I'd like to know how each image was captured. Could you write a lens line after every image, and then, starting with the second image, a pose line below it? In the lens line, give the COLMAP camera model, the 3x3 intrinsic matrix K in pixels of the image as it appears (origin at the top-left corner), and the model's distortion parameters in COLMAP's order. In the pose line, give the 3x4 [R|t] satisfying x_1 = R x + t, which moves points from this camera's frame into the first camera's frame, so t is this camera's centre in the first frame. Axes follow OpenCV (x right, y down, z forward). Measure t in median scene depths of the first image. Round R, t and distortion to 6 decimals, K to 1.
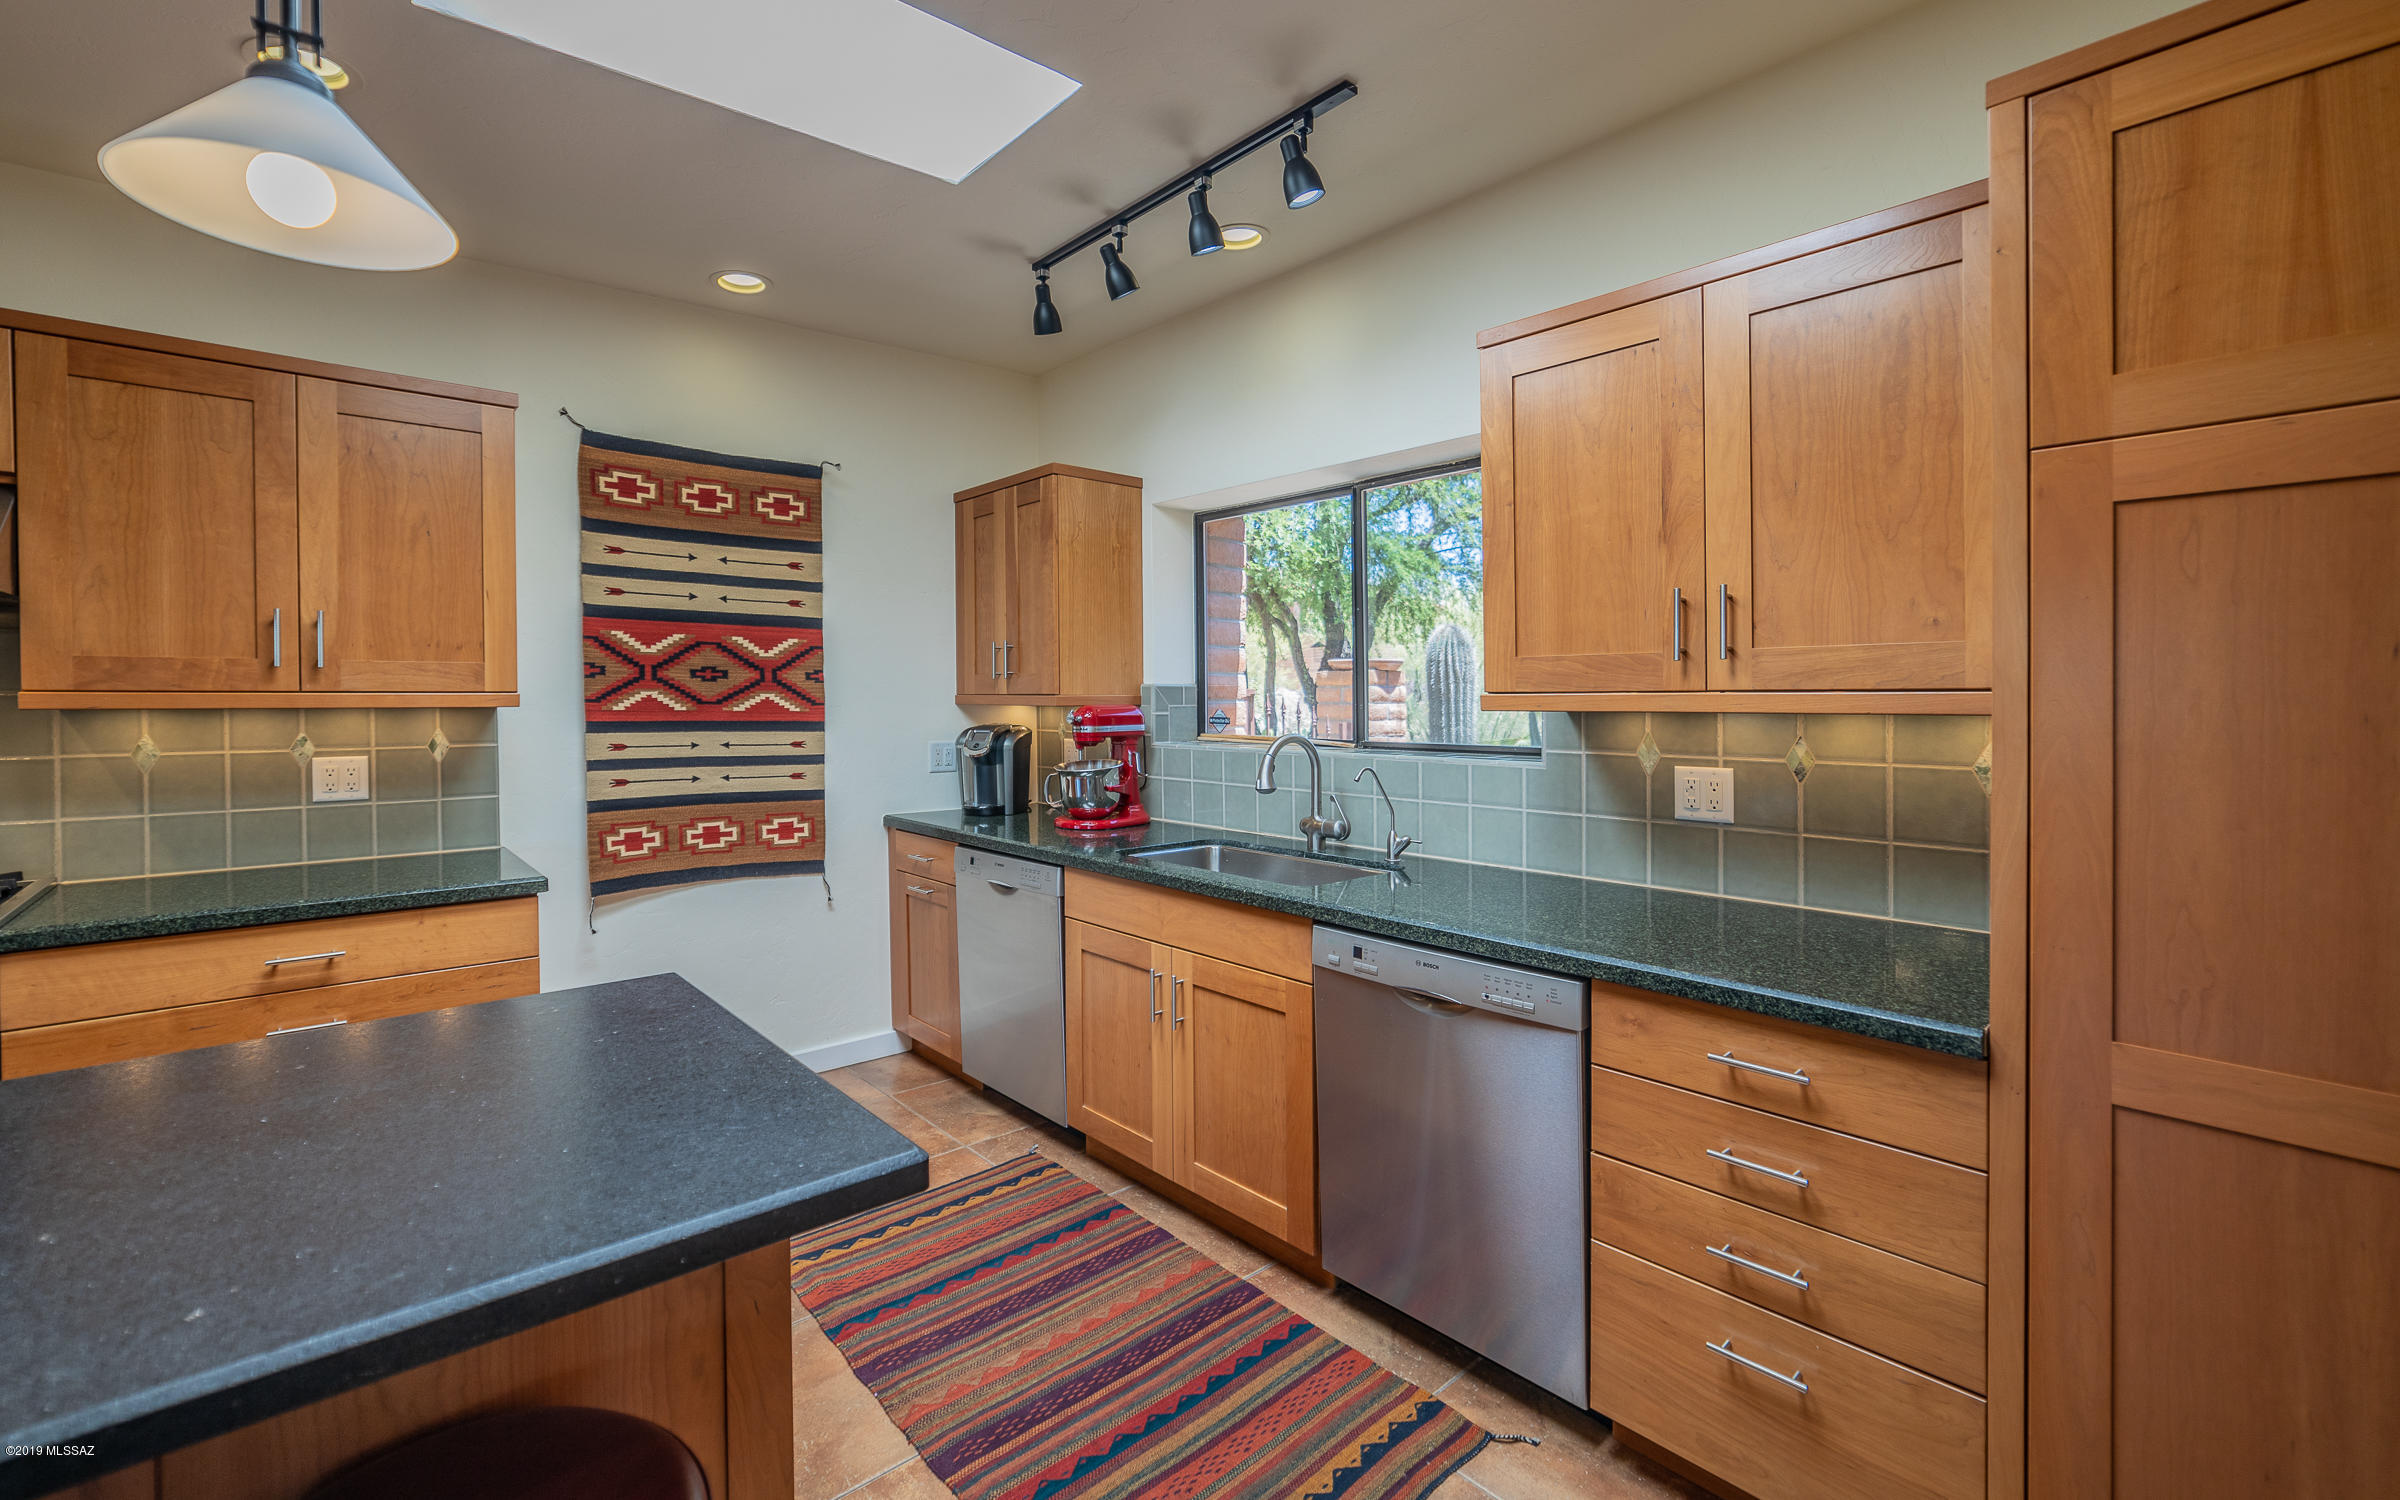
lens RADIAL K [[1000.5, 0, 1170.1], [0, 1000.5, 720.8], [0, 0, 1]] dist [-0.016634, 0.000116]
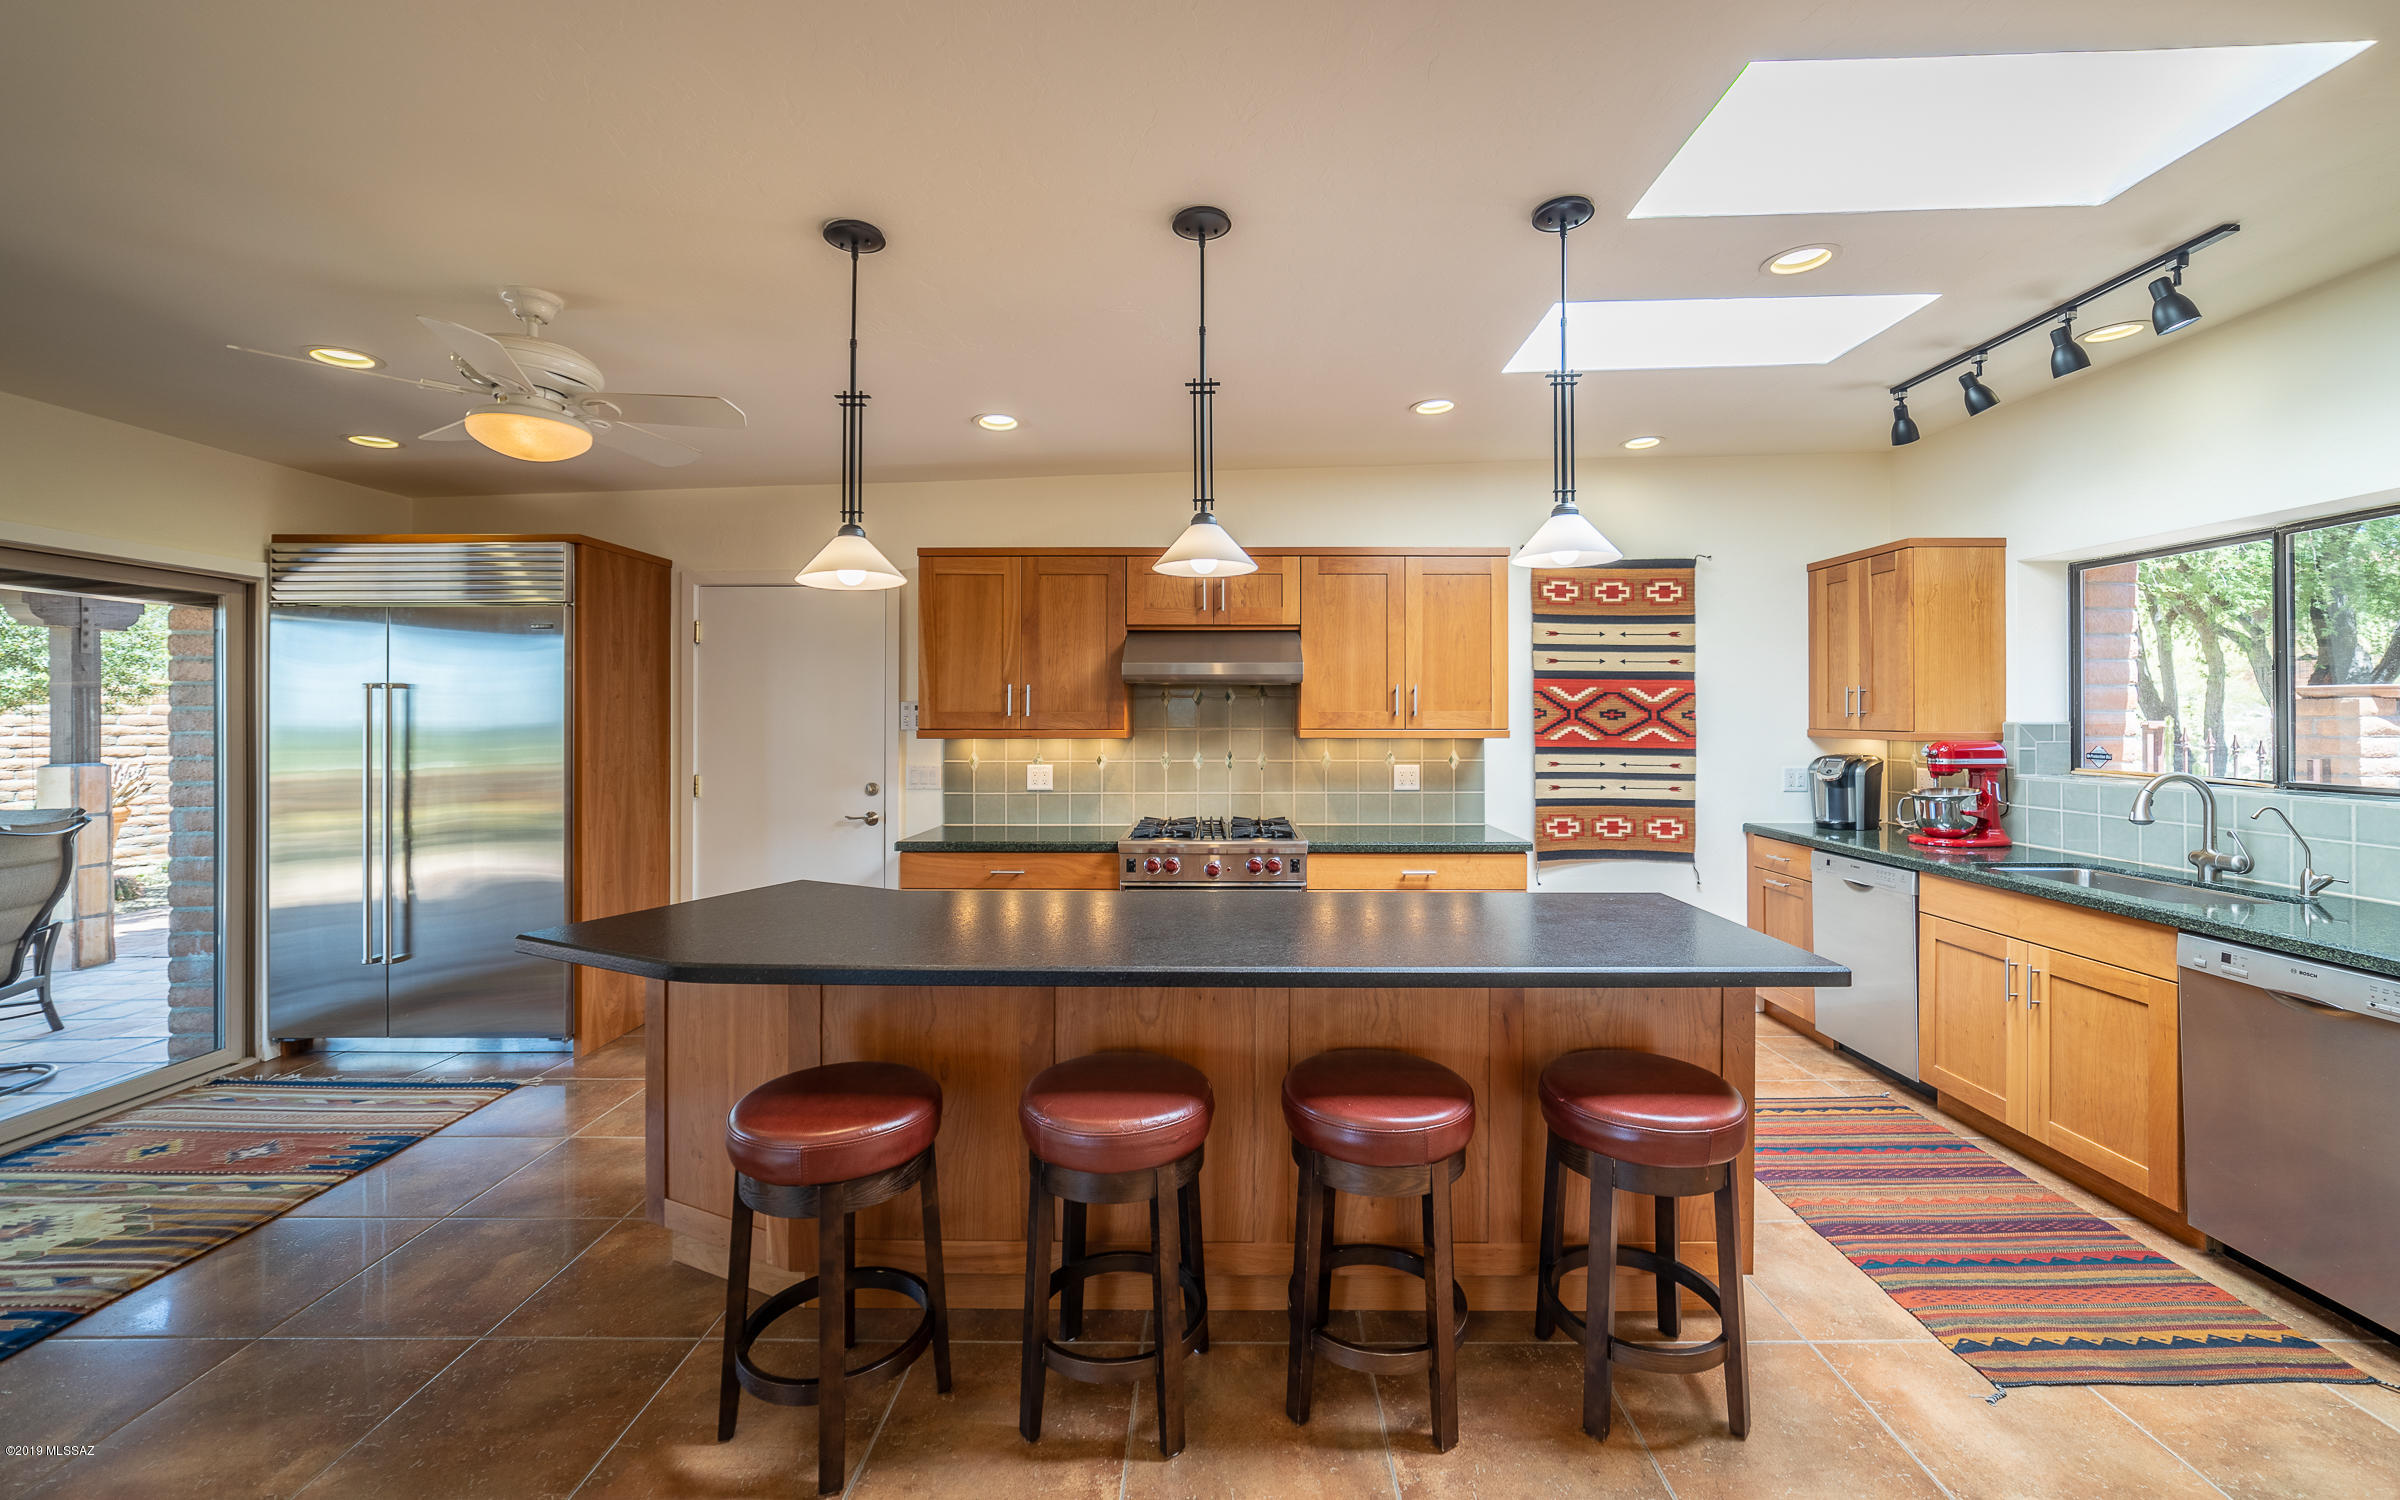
lens RADIAL K [[946.4, 0, 1212.9], [0, 946.4, 727.2], [0, 0, 1]] dist [-0.011536, 0.005140]
pose [[0.739269, 0.006568, -0.673378, 0.030155], [-0.014415, 0.999878, -0.006073, -0.013373], [0.673256, 0.014197, 0.739274, -0.422900]]
